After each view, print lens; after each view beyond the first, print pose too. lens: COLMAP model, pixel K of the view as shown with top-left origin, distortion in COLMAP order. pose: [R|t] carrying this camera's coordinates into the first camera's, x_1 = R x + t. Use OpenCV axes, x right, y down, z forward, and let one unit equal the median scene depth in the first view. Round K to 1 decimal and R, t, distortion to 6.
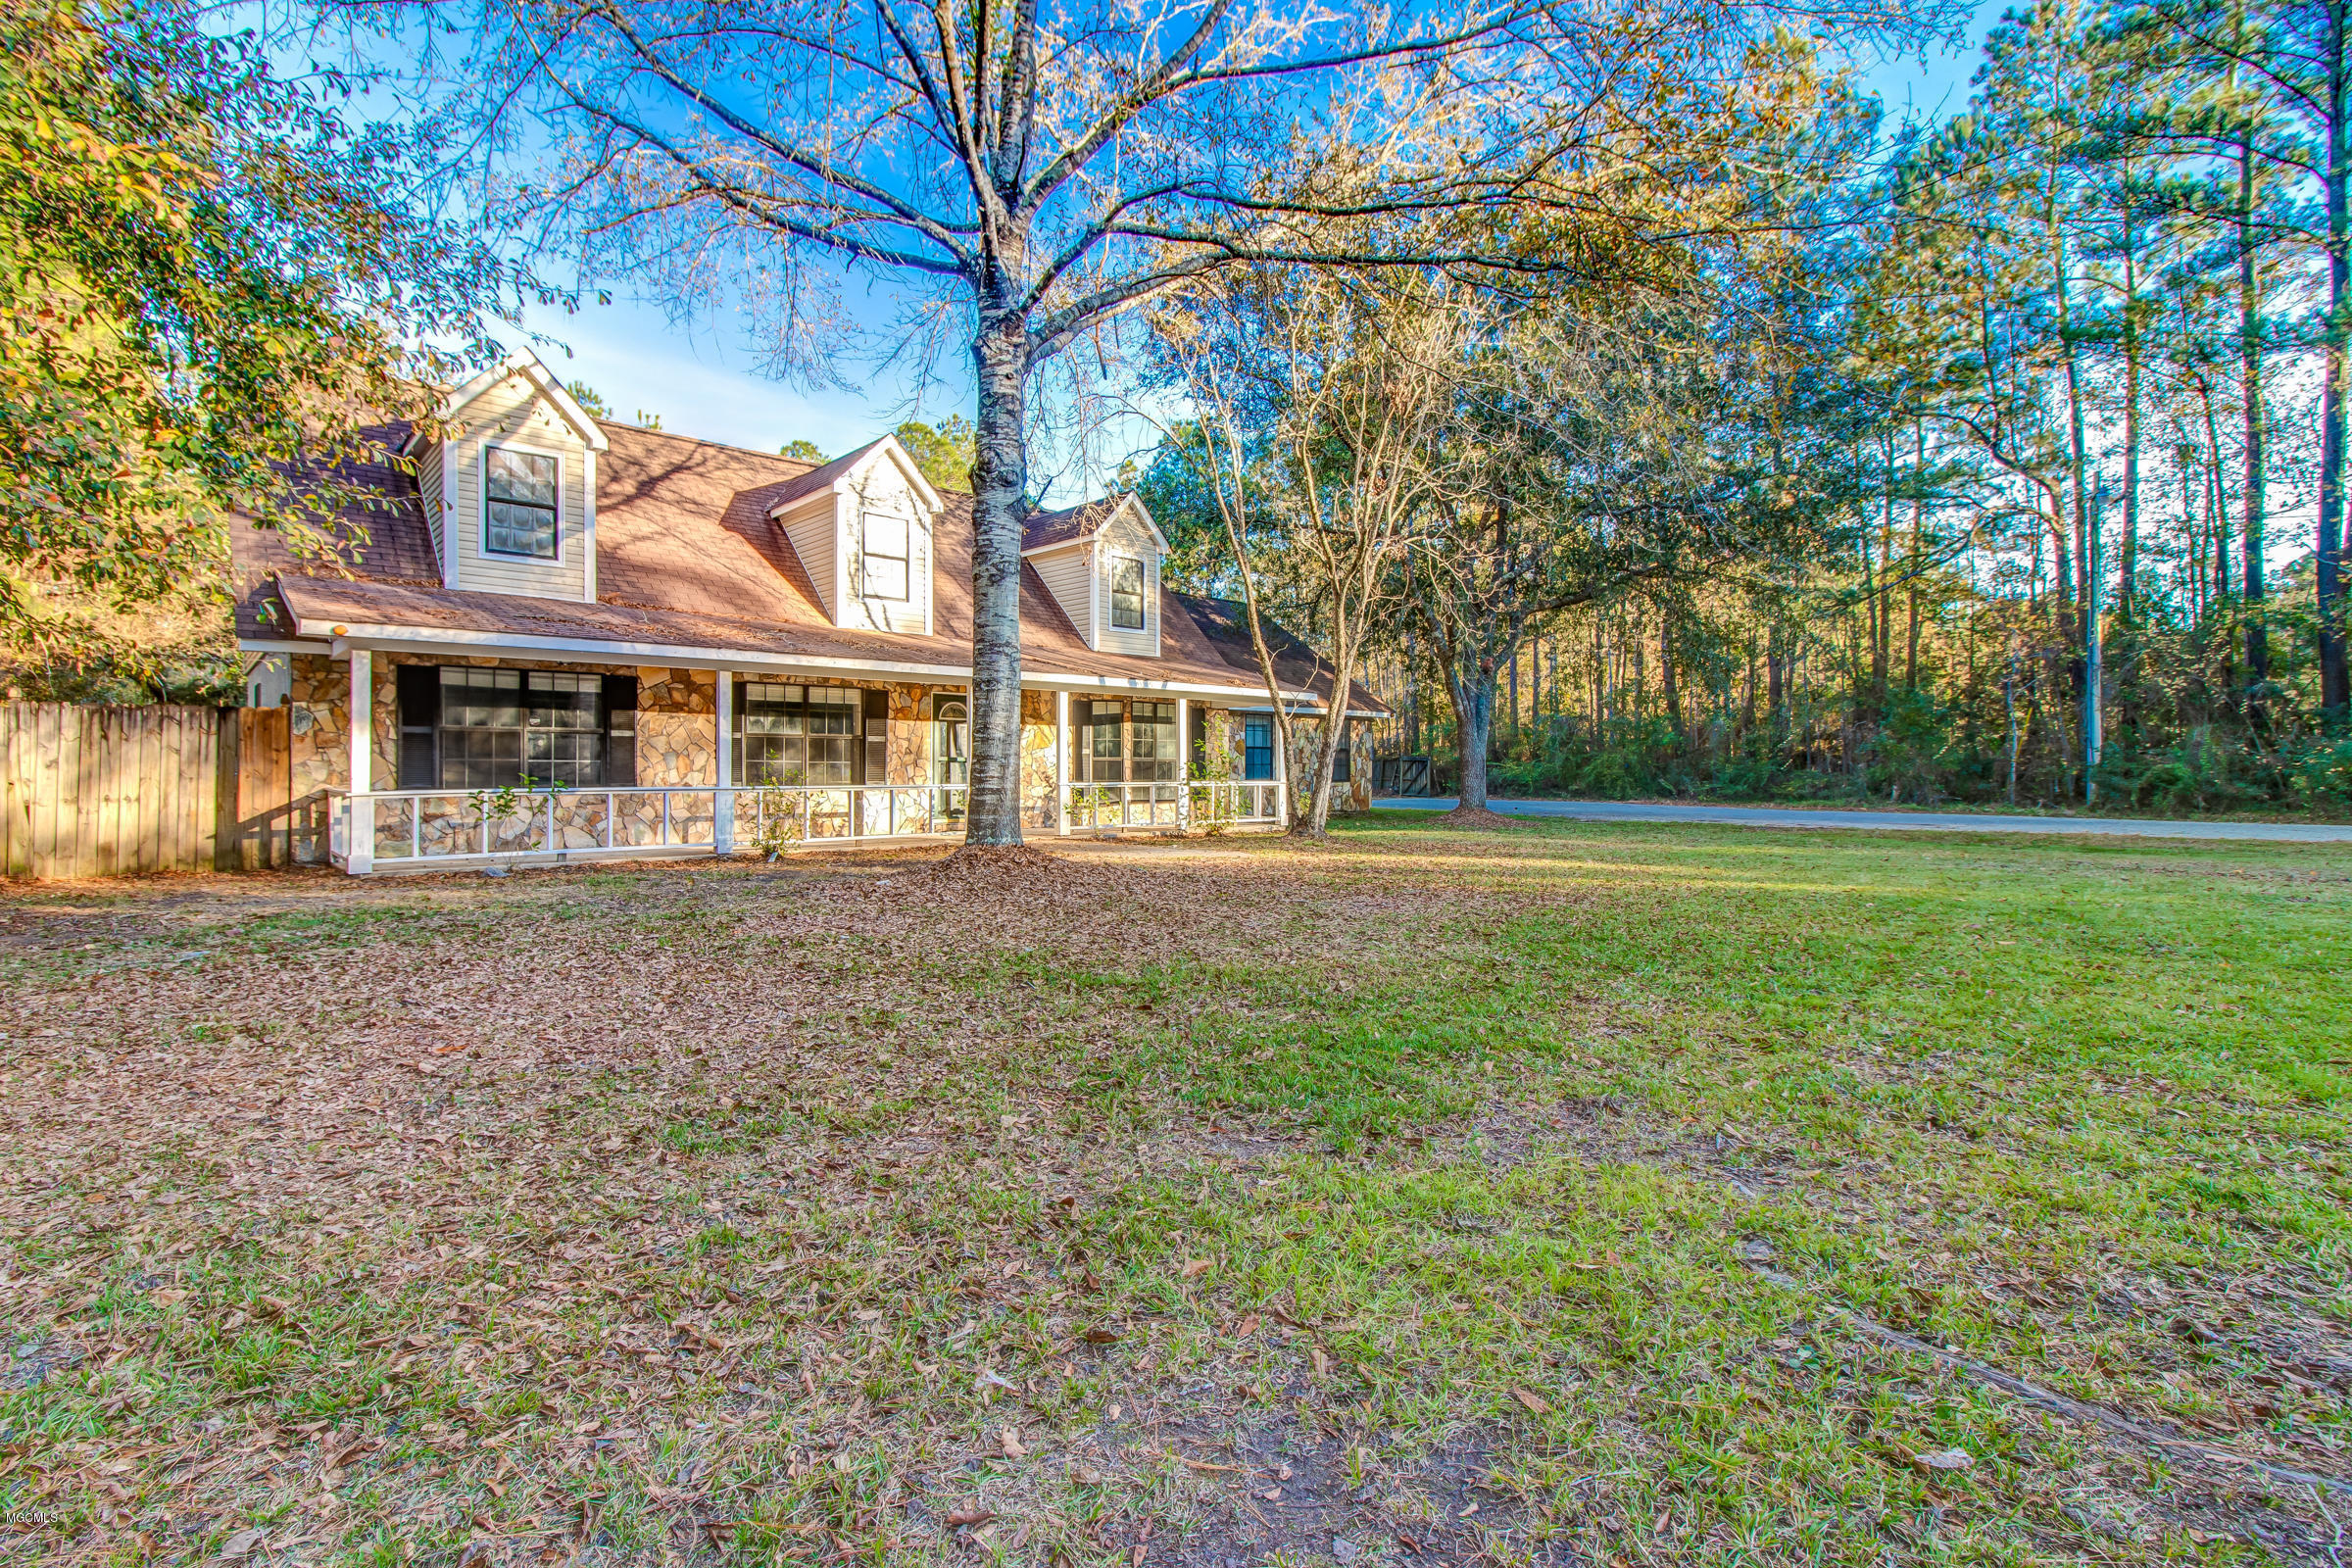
lens RADIAL K [[1082.6, 0, 1155.2], [0, 1082.6, 773.9], [0, 0, 1]] dist [0.004612, 0.000480]
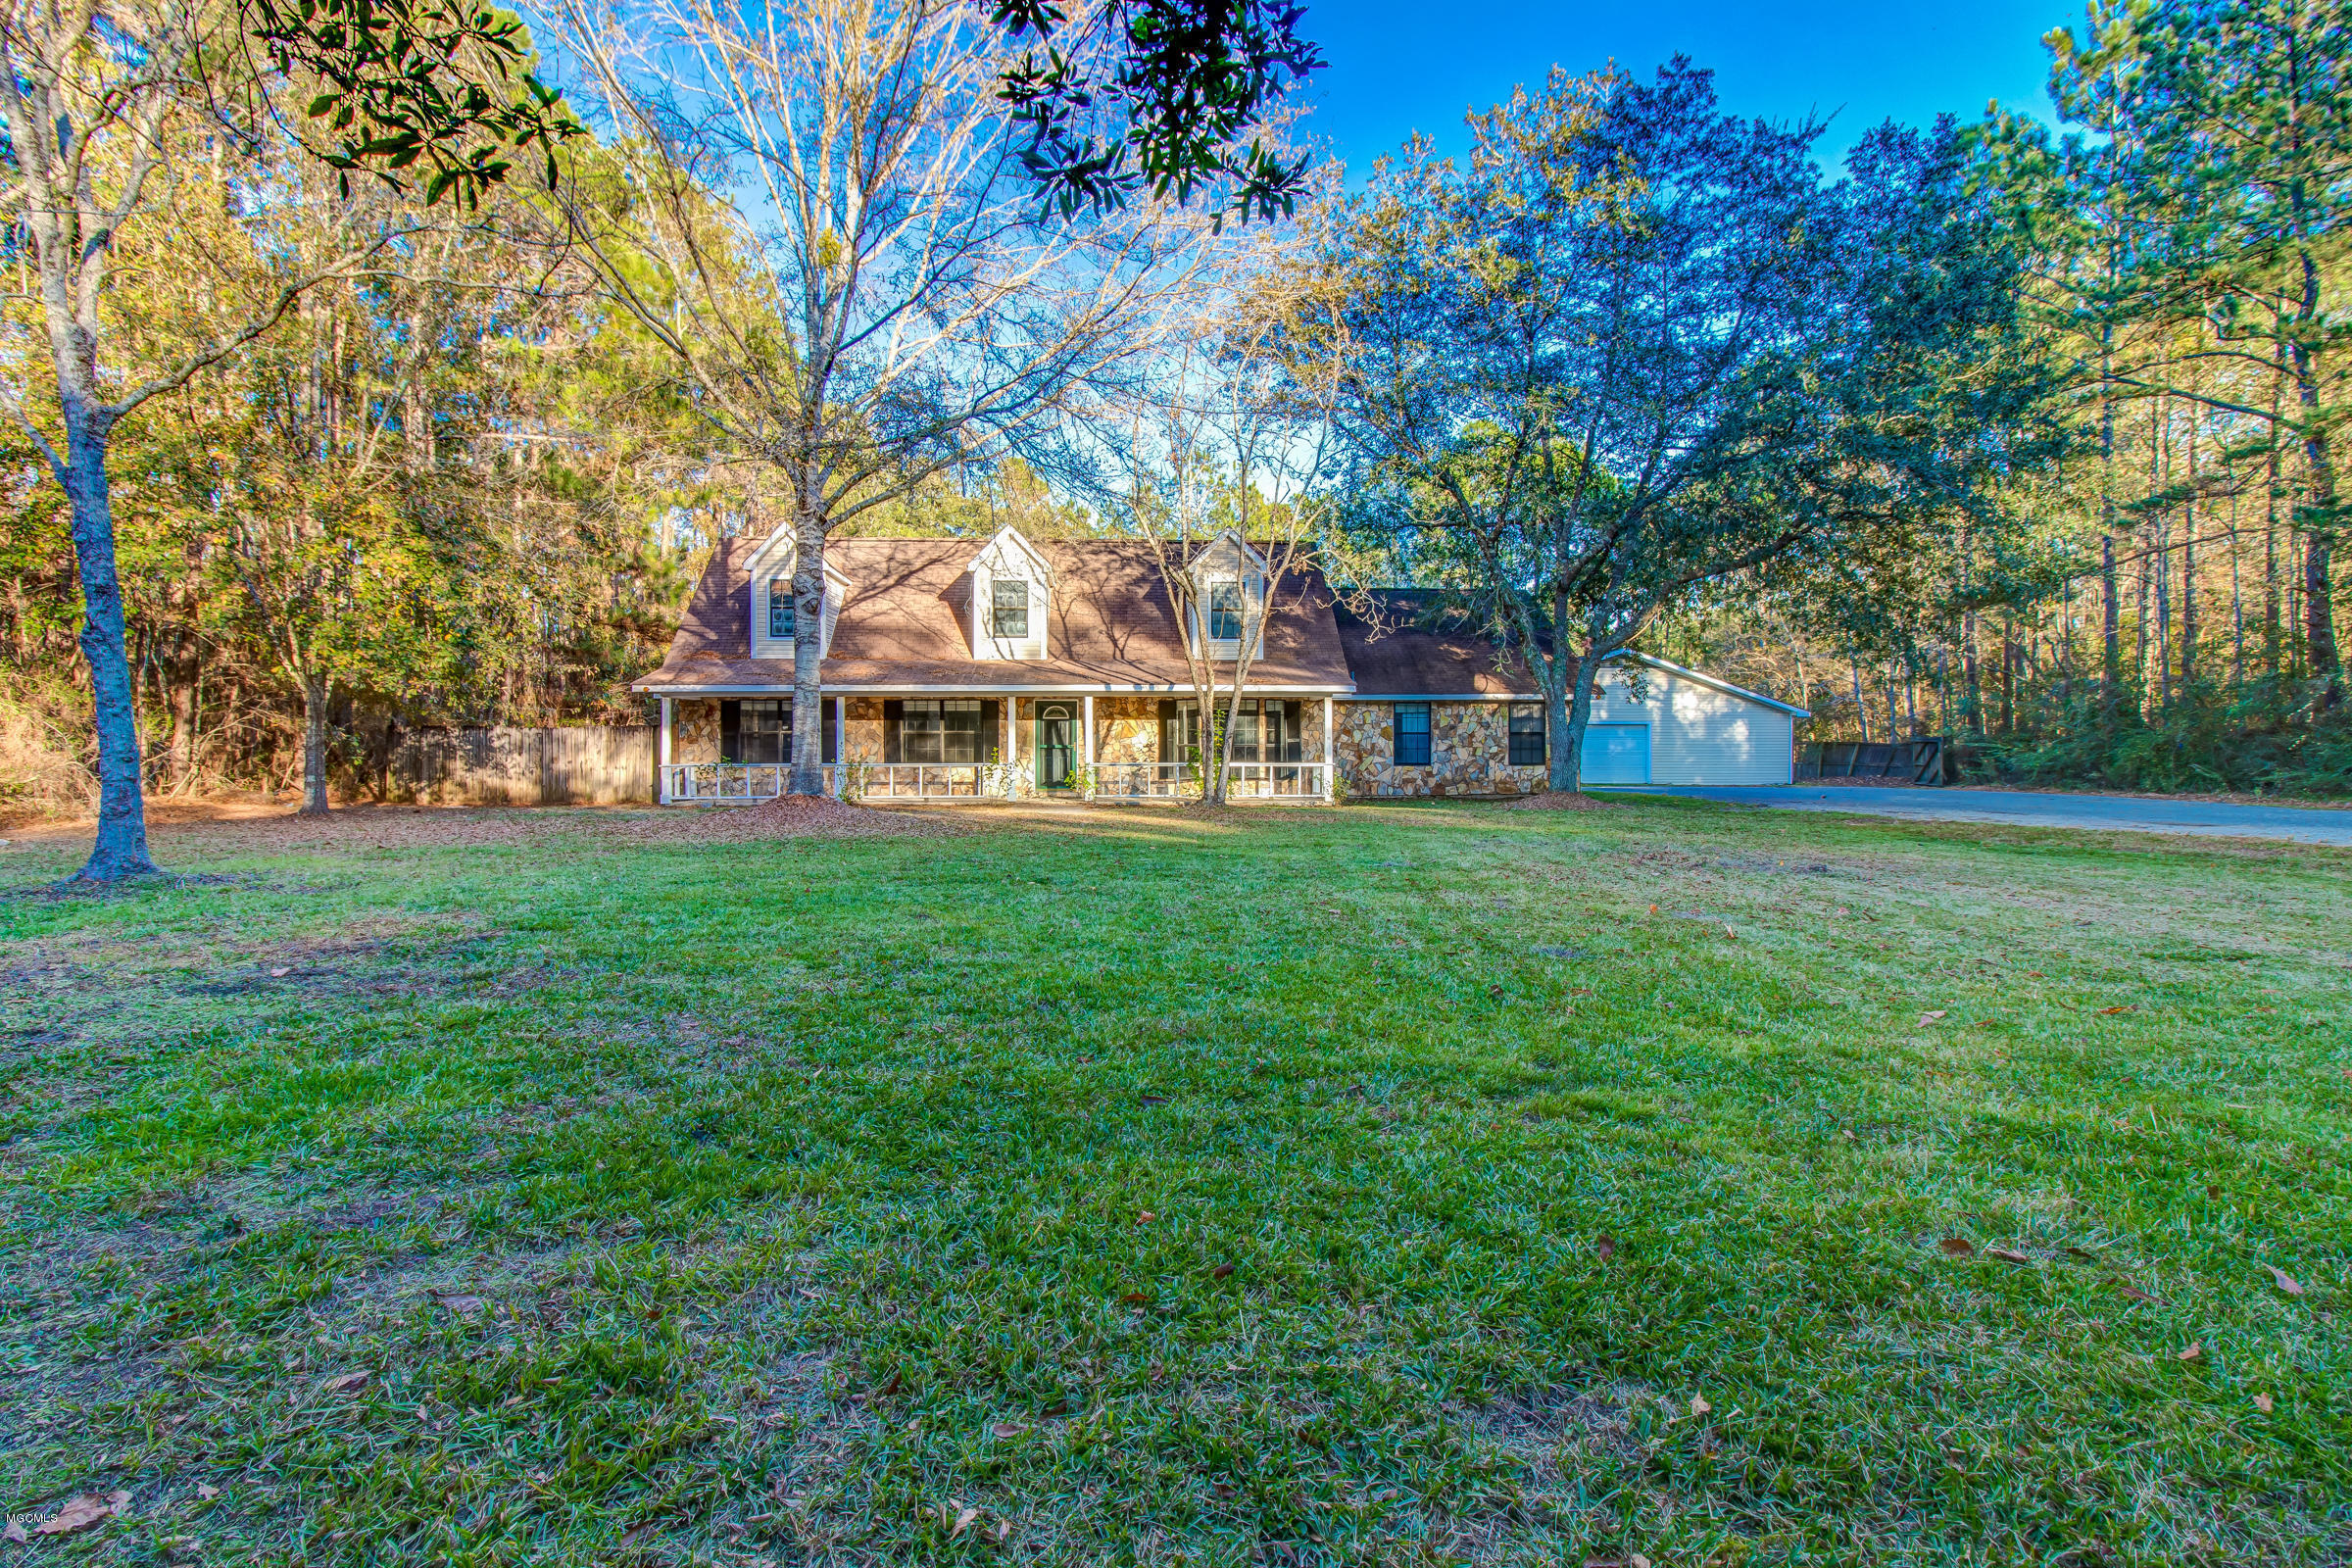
lens RADIAL K [[1082.6, 0, 1155.2], [0, 1082.6, 773.9], [0, 0, 1]] dist [0.004612, 0.000480]
pose [[0.768741, 0.010505, -0.639473, 0.862283], [0.000795, 0.999849, 0.017381, -0.001406], [0.639559, -0.013870, 0.768617, -0.005117]]
